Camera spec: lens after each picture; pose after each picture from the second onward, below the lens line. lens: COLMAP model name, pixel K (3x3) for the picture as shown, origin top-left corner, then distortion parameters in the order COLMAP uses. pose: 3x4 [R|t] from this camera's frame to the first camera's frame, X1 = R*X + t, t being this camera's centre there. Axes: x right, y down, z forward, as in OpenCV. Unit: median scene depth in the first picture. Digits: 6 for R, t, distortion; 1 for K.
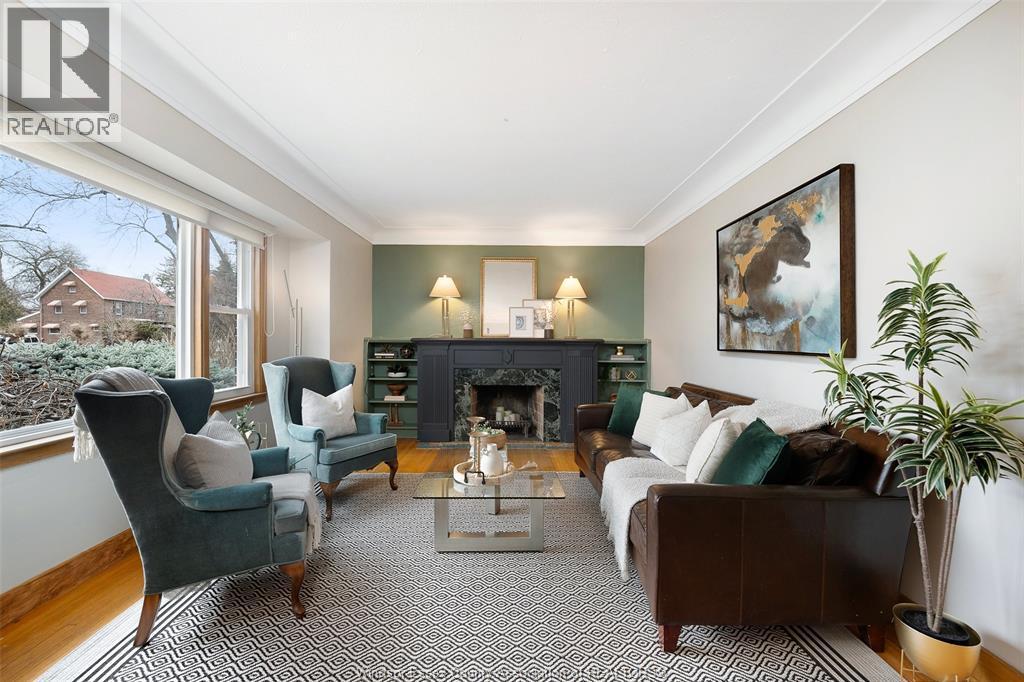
lens RADIAL K [[419.8, 0, 512.0], [0, 419.8, 341.0], [0, 0, 1]] dist [-0.012970, 0.000048]
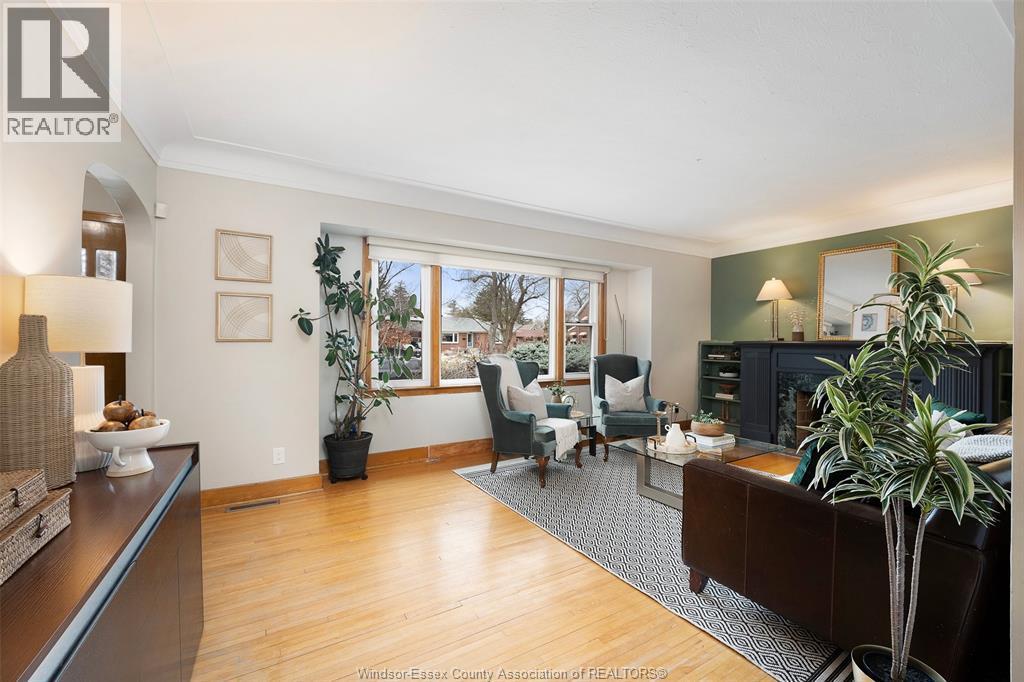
lens RADIAL K [[419.8, 0, 512.0], [0, 419.8, 341.0], [0, 0, 1]] dist [-0.012970, 0.000048]
pose [[0.509753, -0.002617, -0.860317, 0.764595], [-0.004792, 0.999971, -0.005881, 0.002878], [0.860307, 0.007121, 0.509726, -0.077867]]
